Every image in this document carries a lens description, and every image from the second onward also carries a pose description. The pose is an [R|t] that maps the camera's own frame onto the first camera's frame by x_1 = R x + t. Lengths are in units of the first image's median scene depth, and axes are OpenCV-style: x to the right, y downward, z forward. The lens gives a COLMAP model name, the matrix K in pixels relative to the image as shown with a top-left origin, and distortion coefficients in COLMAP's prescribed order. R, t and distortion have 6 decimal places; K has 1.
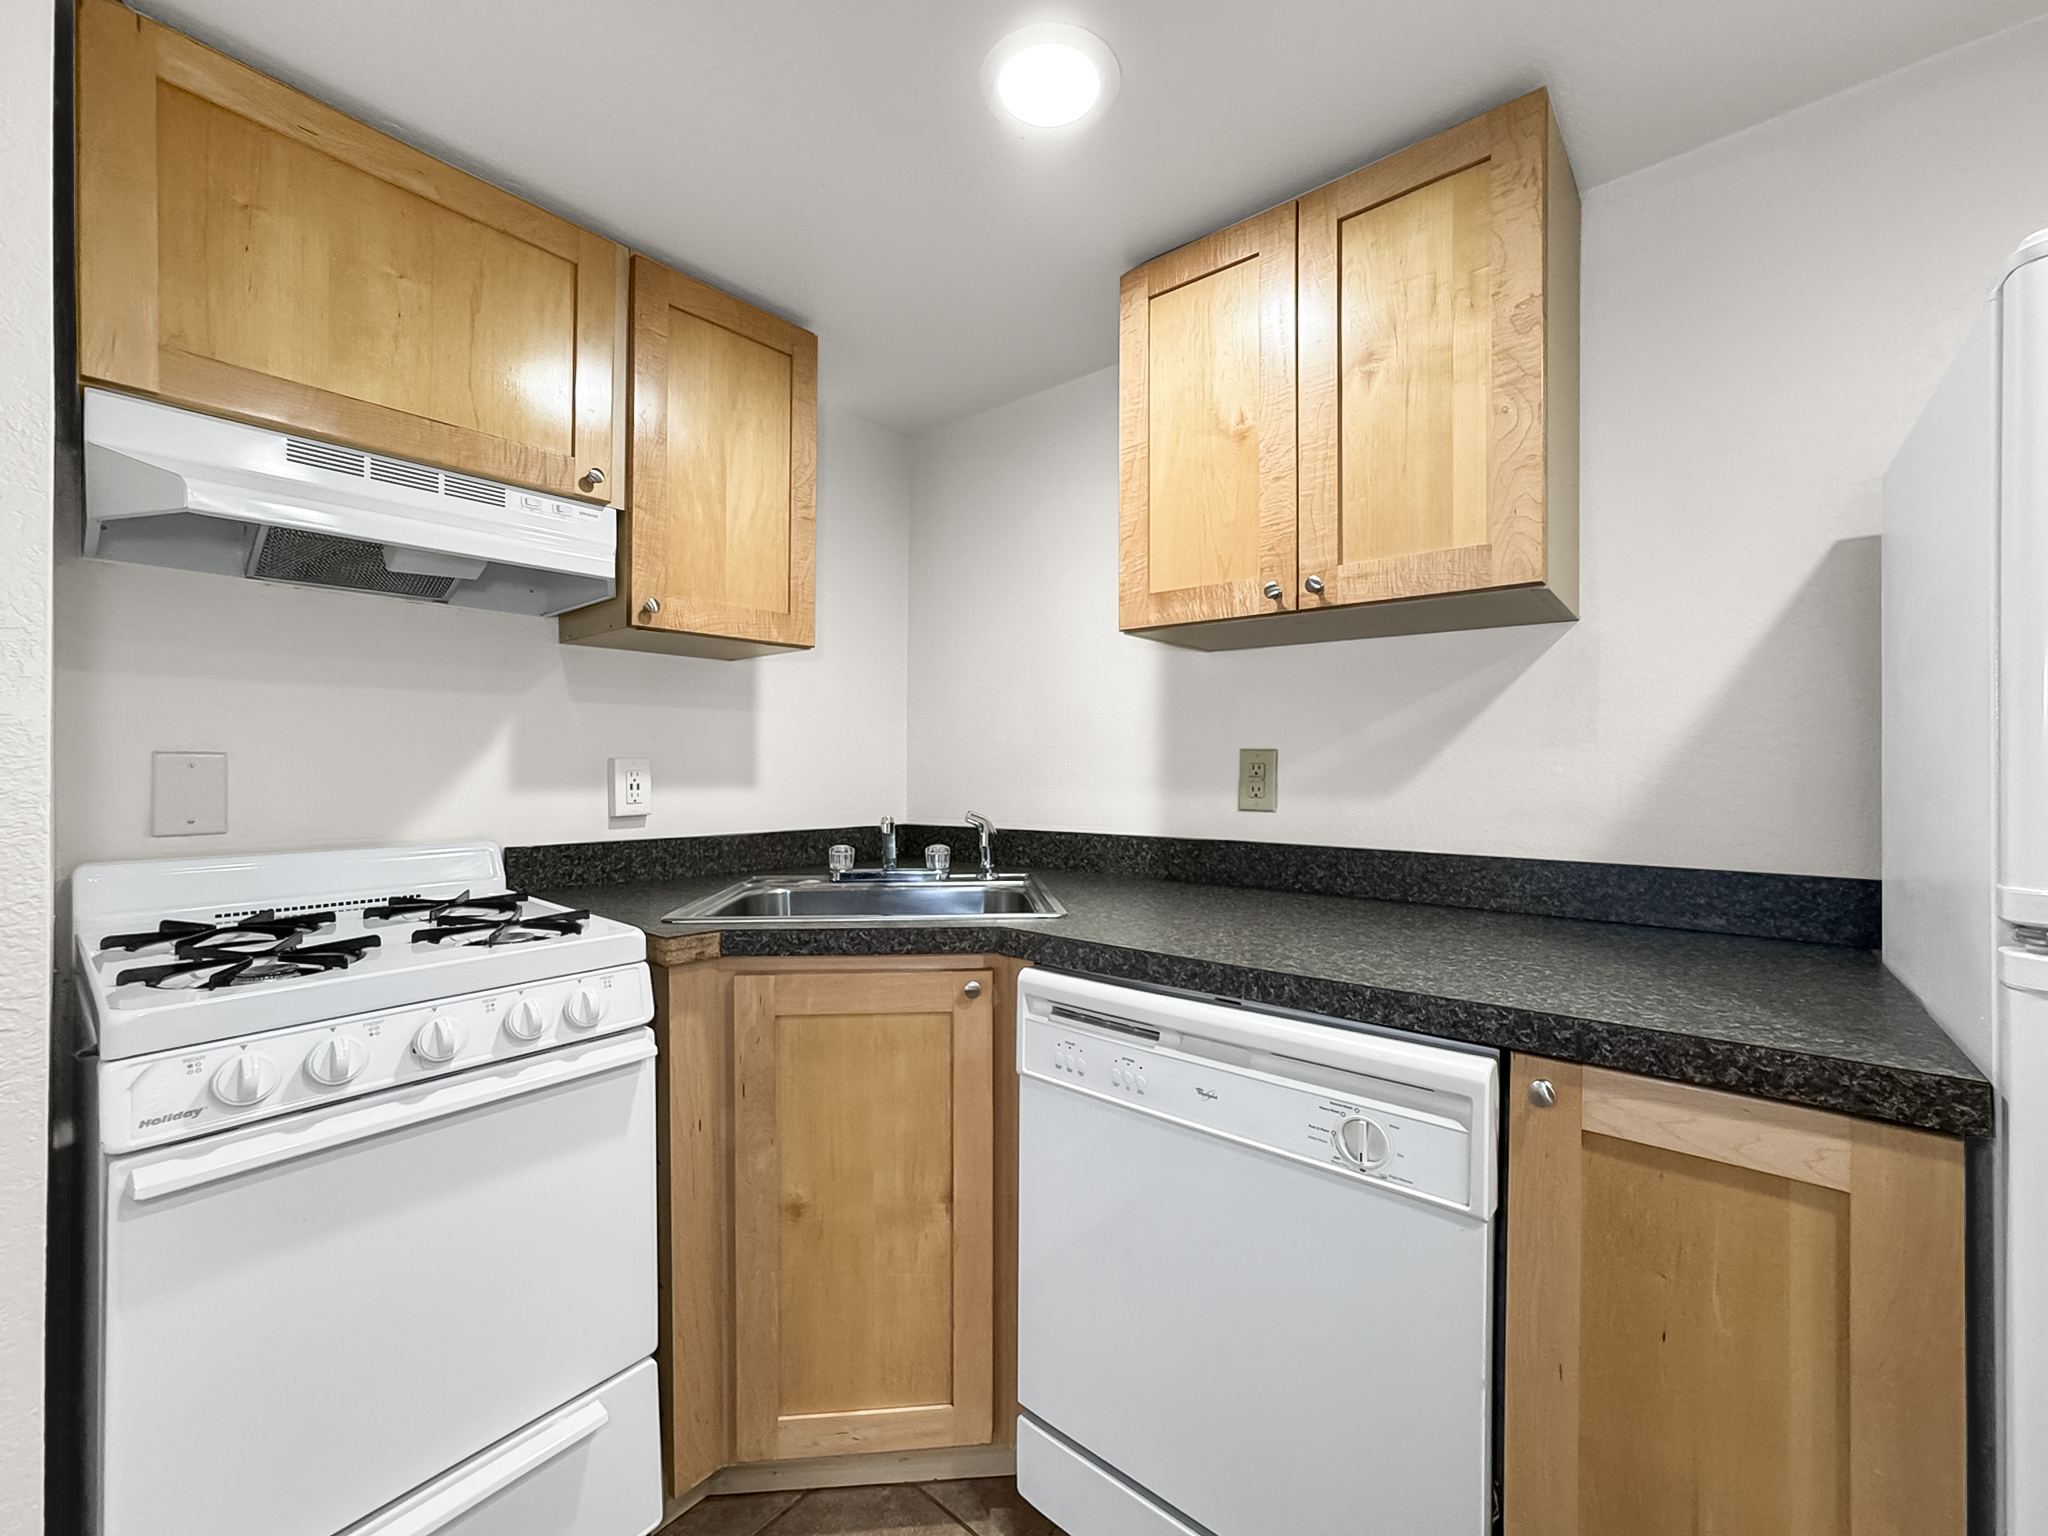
lens RADIAL K [[828.8, 0, 1016.7], [0, 828.8, 774.3], [0, 0, 1]] dist [-0.037567, 0.015247]
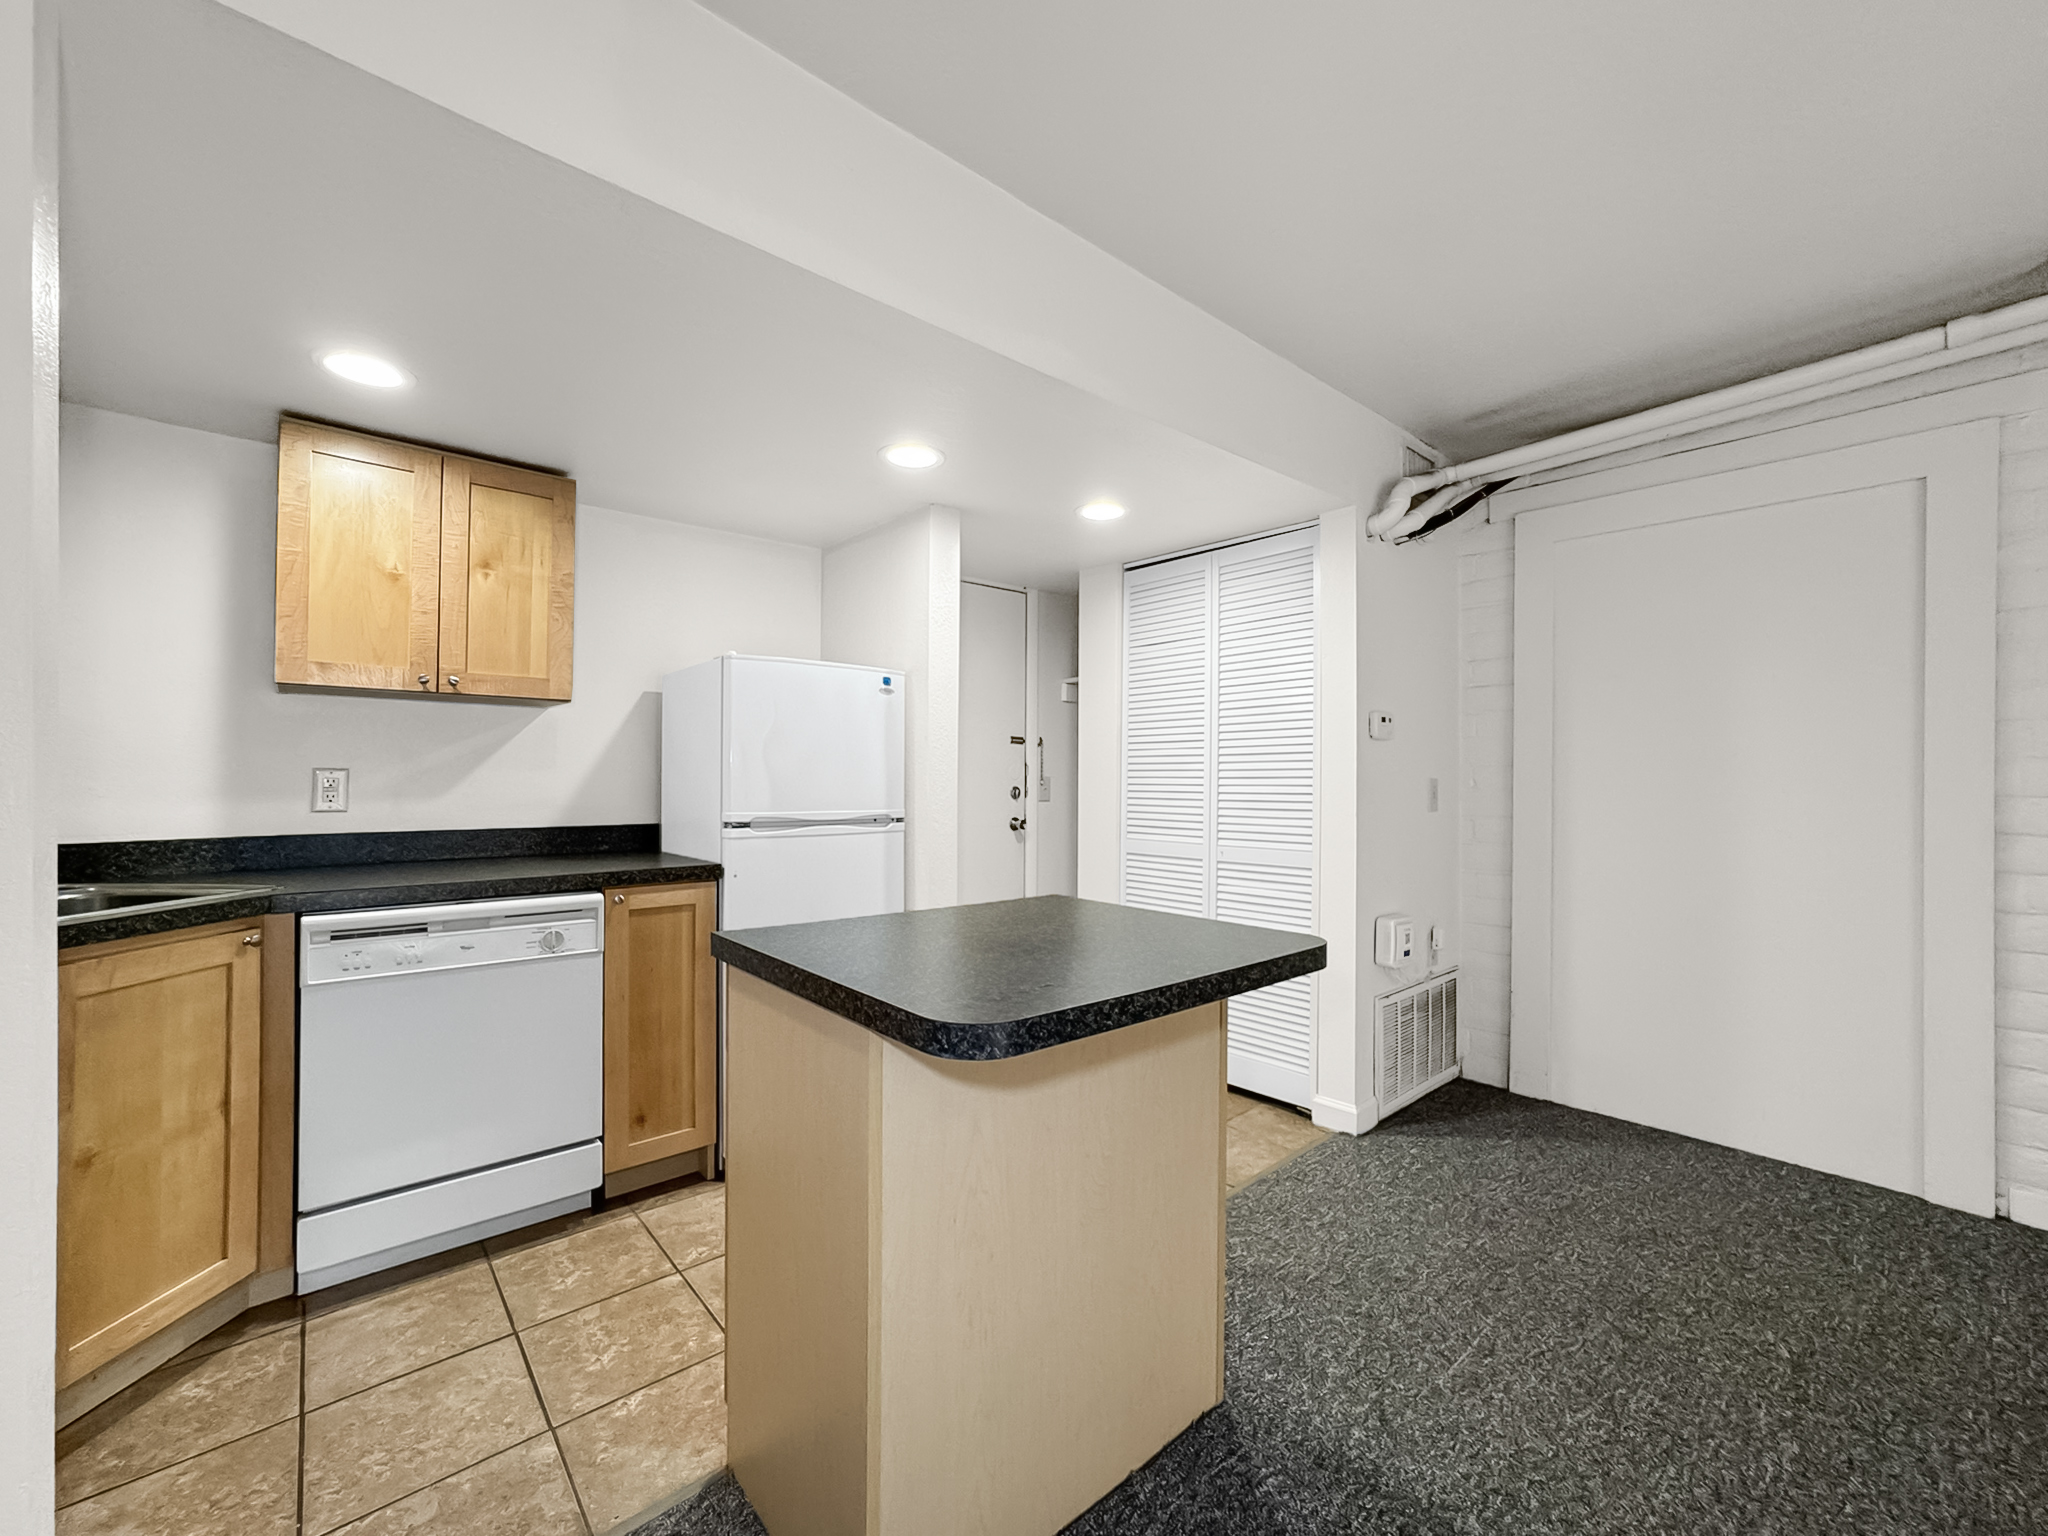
lens RADIAL K [[828.4, 0, 1024.0], [0, 828.4, 768.0], [0, 0, 1]] dist [-0.026619, 0.011926]
pose [[0.152729, 0.007712, 0.988238, -1.231606], [0.000924, 0.999968, -0.007947, -0.024473], [-0.988268, 0.002127, 0.152717, -0.515373]]
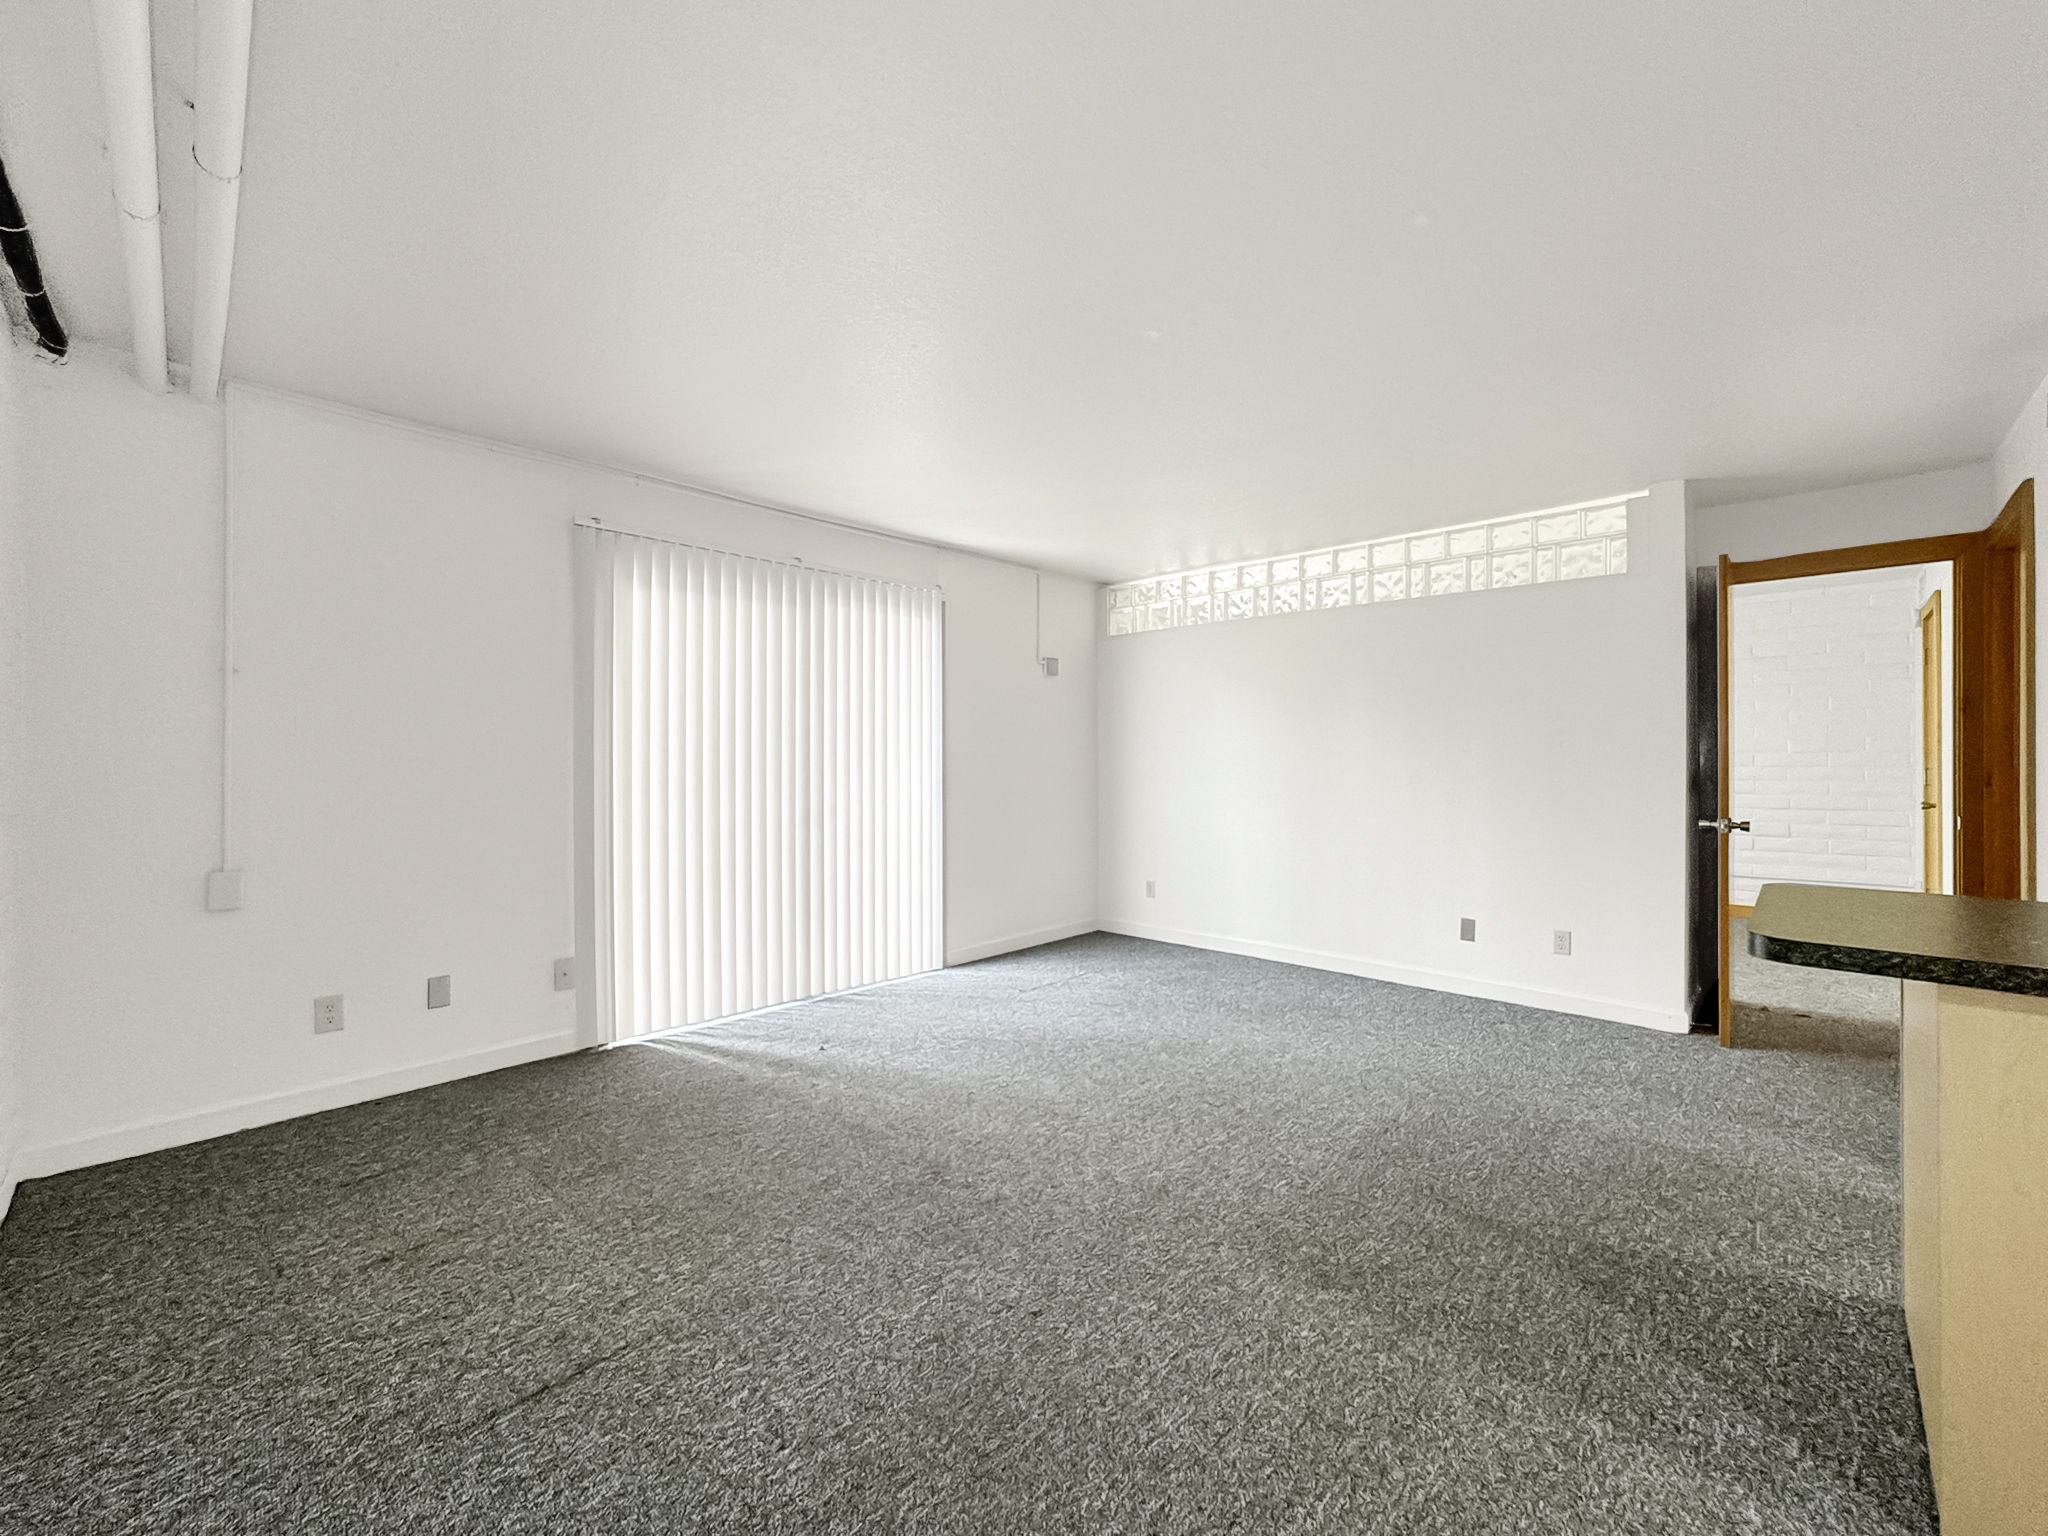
lens RADIAL K [[840.6, 0, 1018.8], [0, 840.6, 761.7], [0, 0, 1]] dist [-0.036754, 0.015925]
pose [[-0.065504, 0.000060, -0.997852, 1.143566], [-0.004250, 0.999991, 0.000339, -0.029307], [0.997843, 0.004263, -0.065503, -1.685451]]
